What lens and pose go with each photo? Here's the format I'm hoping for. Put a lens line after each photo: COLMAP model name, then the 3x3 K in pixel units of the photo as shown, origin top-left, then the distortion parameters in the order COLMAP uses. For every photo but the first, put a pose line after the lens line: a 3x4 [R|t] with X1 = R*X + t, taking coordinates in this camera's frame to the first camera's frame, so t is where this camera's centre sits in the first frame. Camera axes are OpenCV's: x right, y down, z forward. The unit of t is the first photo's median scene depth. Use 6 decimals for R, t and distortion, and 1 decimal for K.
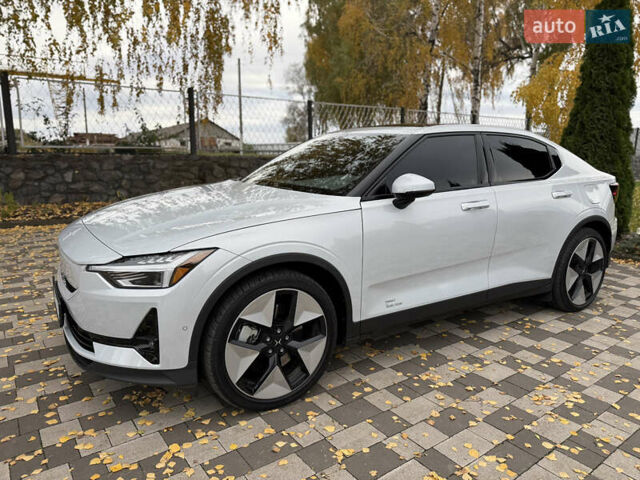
lens RADIAL K [[451.6, 0, 320.1], [0, 451.6, 236.0], [0, 0, 1]] dist [0.030194, -0.033920]
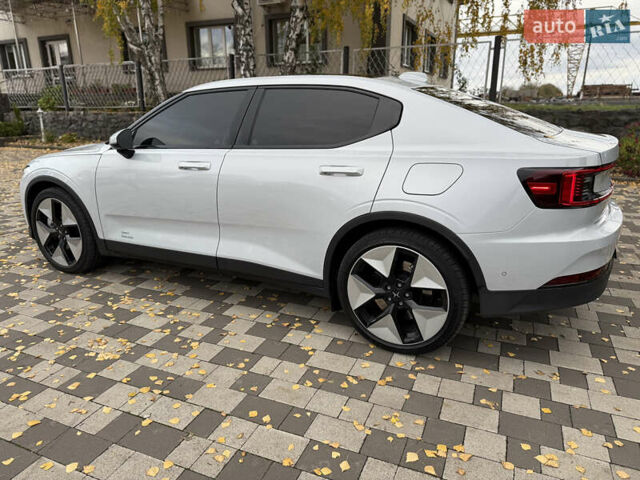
lens RADIAL K [[451.6, 0, 319.4], [0, 451.6, 230.5], [0, 0, 1]] dist [0.030194, -0.033920]
pose [[0.506228, 0.220966, -0.833611, 1.484260], [-0.137078, 0.974946, 0.175186, -0.158174], [0.851435, 0.025586, 0.523835, 0.800171]]
